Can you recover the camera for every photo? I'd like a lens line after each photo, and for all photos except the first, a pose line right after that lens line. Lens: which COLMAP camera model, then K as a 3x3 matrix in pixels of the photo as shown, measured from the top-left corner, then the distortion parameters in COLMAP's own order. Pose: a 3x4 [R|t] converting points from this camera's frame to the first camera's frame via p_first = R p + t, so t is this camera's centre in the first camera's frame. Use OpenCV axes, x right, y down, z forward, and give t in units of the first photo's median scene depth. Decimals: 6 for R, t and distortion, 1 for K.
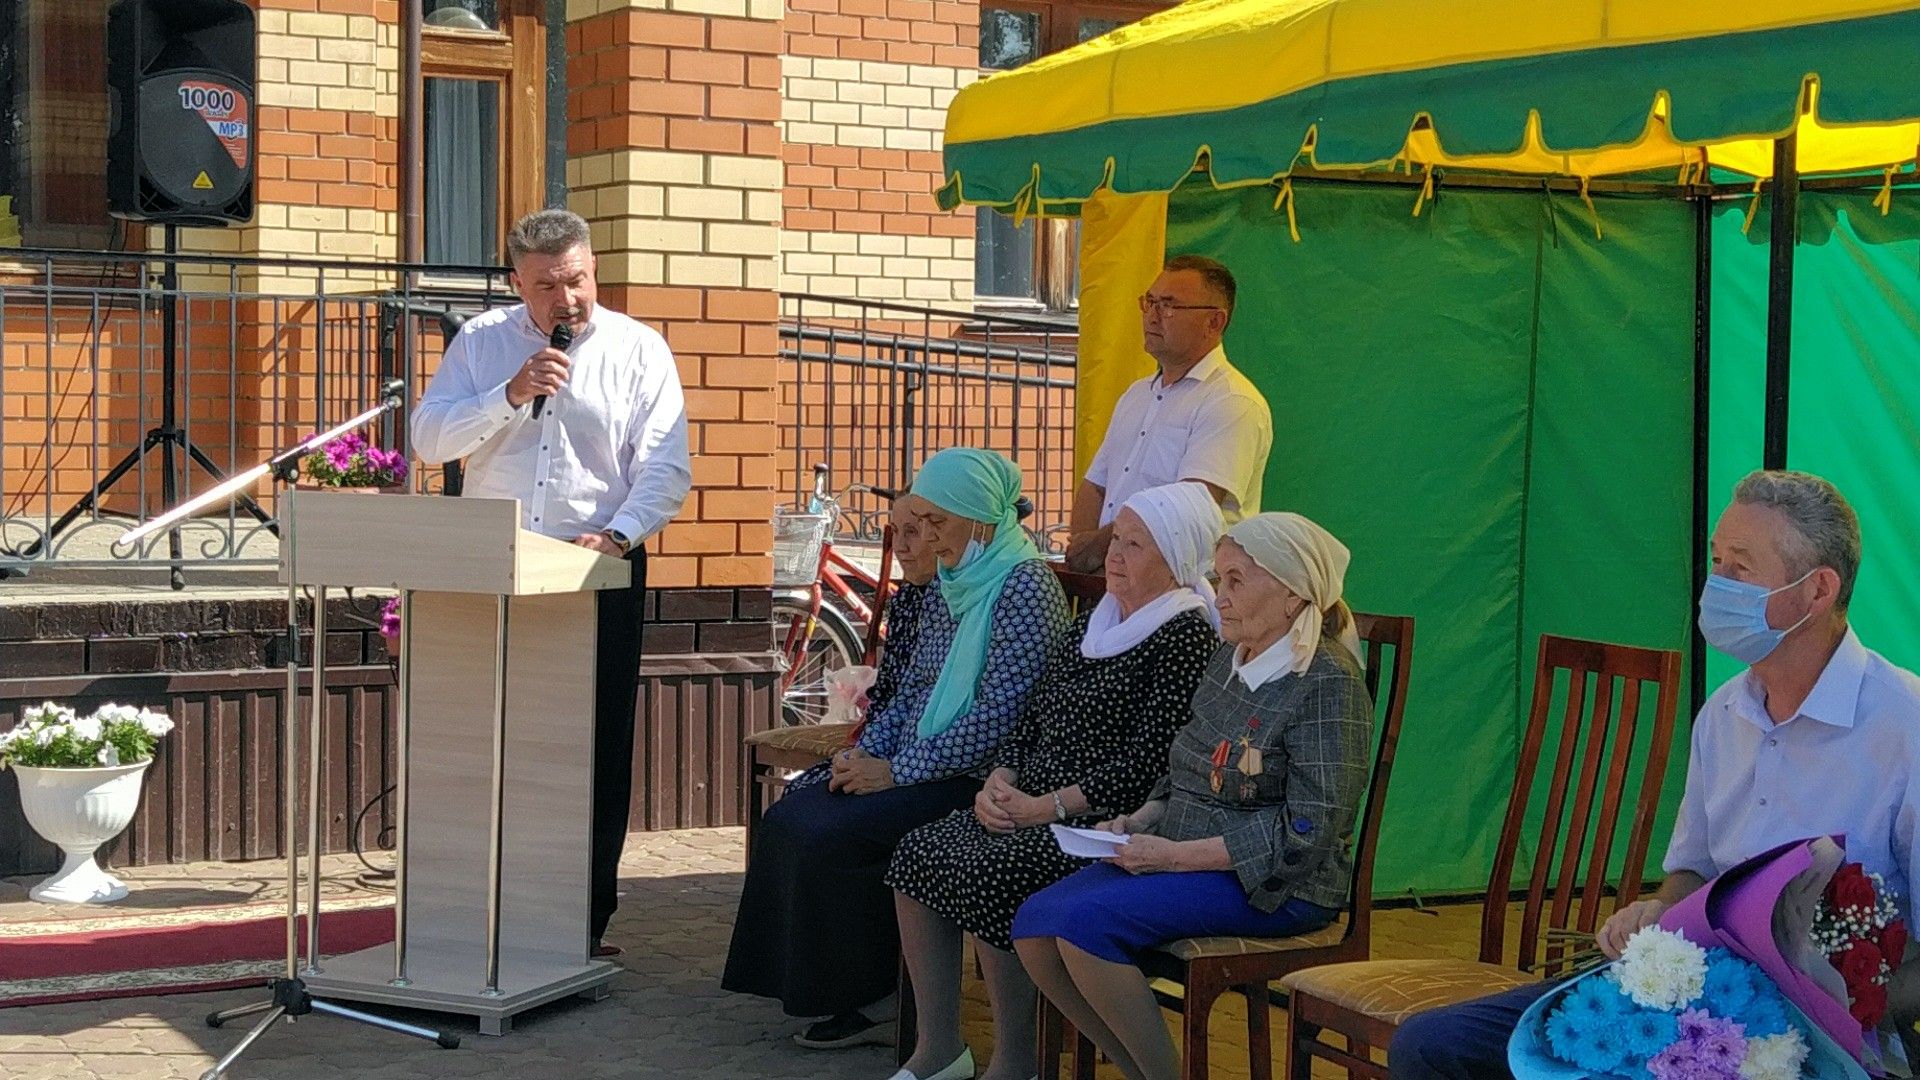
lens RADIAL K [[2902.3, 0, 960.0], [0, 2902.3, 540.0], [0, 0, 1]] dist [0.228228, -0.820383]
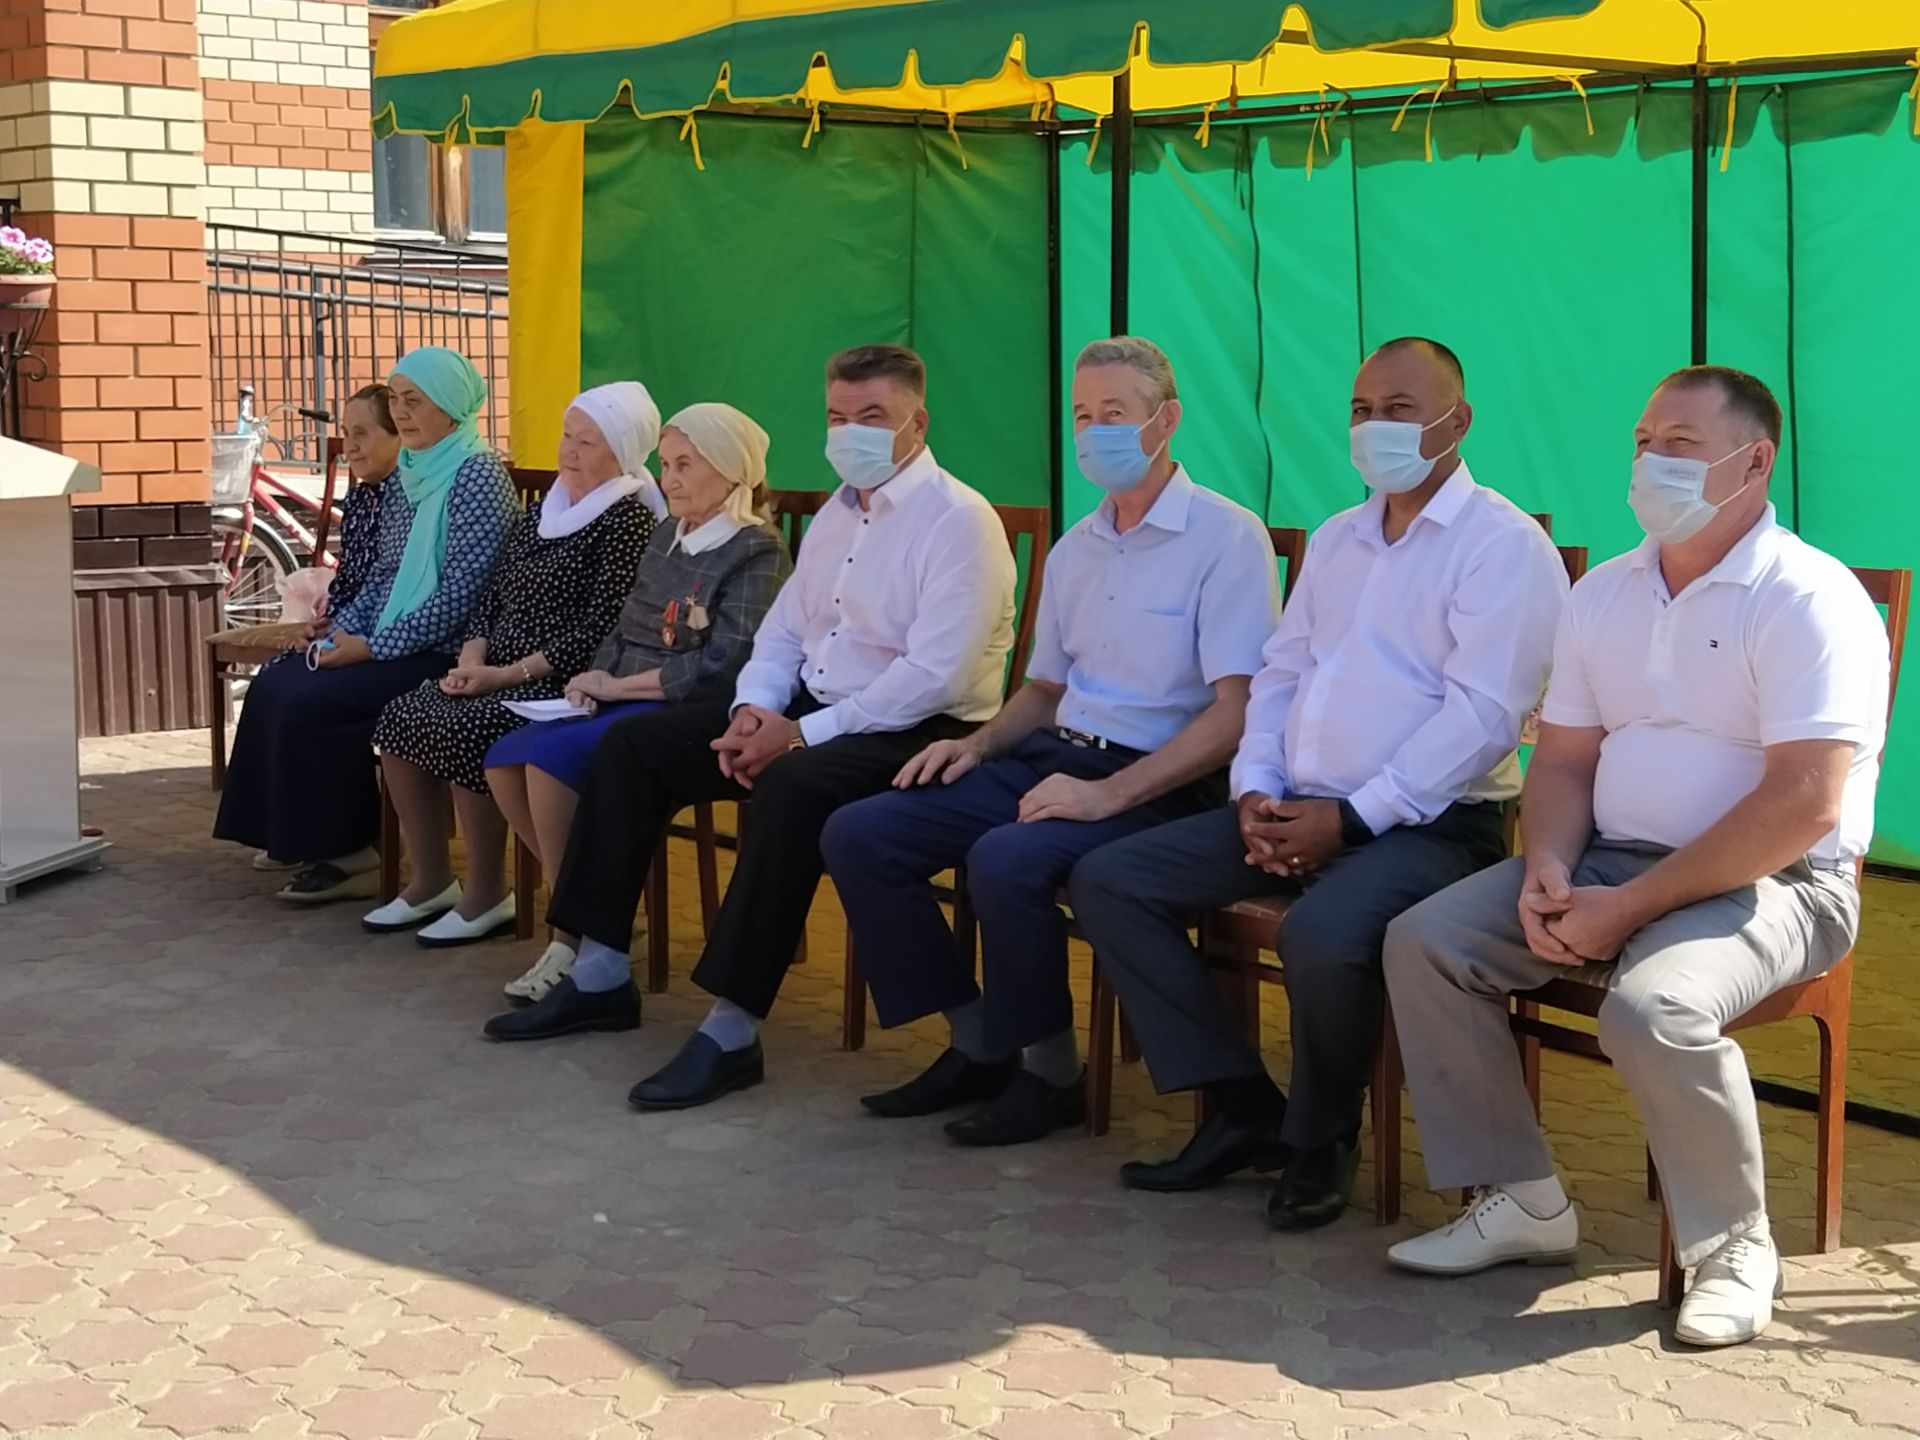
lens RADIAL K [[3199.5, 0, 960.0], [0, 3199.5, 720.0], [0, 0, 1]] dist [0.084603, 0.074259]
pose [[0.975051, -0.040666, 0.218224, -0.060720], [0.028050, 0.997768, 0.060605, 0.033304], [-0.220201, -0.052972, 0.974015, -0.207318]]
